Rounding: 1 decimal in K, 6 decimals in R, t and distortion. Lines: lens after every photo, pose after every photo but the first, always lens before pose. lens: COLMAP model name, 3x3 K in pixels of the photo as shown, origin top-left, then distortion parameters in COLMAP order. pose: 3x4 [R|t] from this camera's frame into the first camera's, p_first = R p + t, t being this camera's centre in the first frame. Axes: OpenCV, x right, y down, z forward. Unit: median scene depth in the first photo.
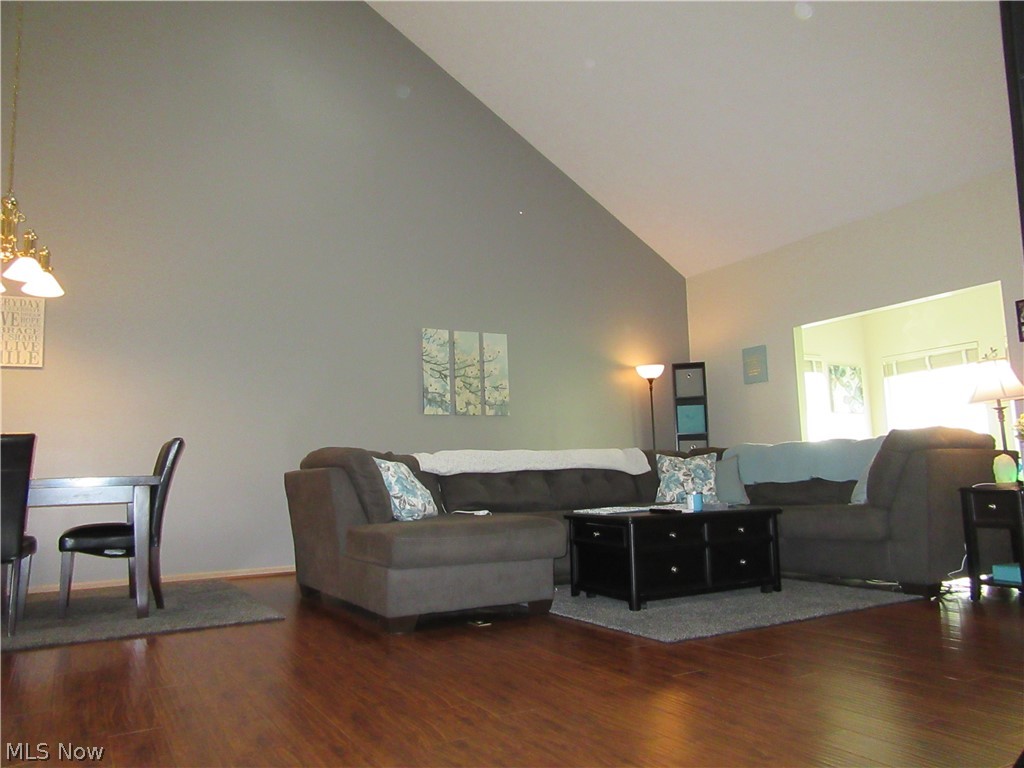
lens RADIAL K [[743.4, 0, 516.0], [0, 743.4, 381.0], [0, 0, 1]] dist [-0.022518, 0.001951]
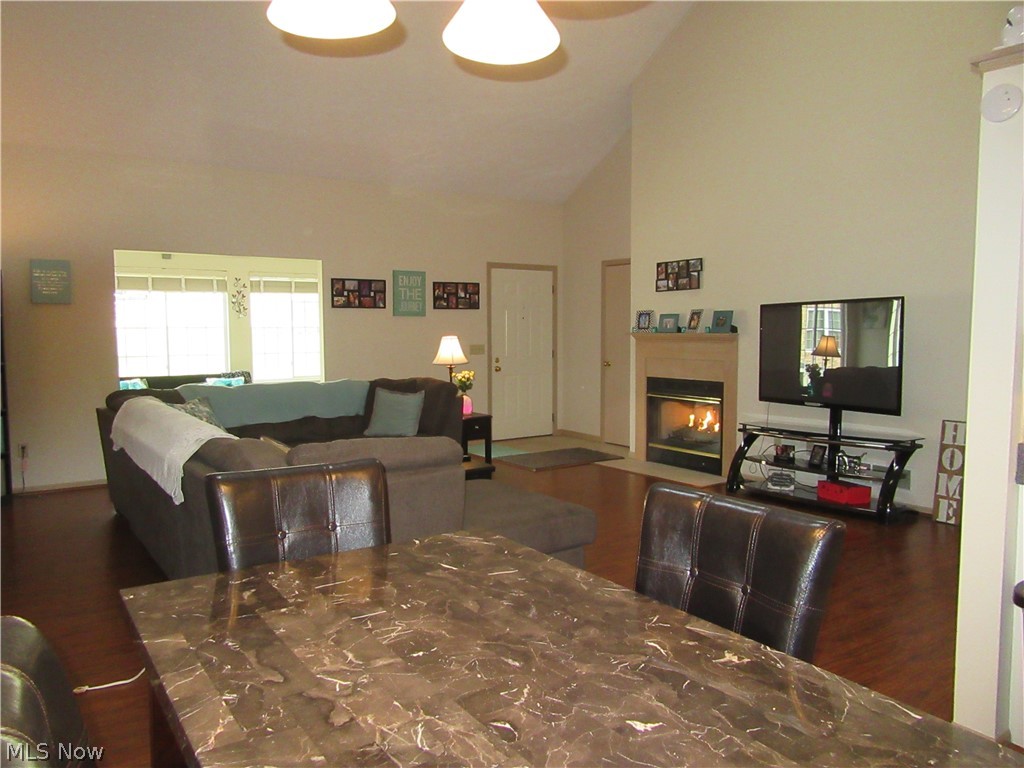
lens RADIAL K [[743.4, 0, 510.6], [0, 743.4, 386.4], [0, 0, 1]] dist [-0.022518, 0.001951]
pose [[-0.074366, -0.046588, 0.996142, -0.599036], [-0.121149, 0.991931, 0.037347, 0.000965], [-0.989845, -0.117905, -0.079410, 0.596933]]
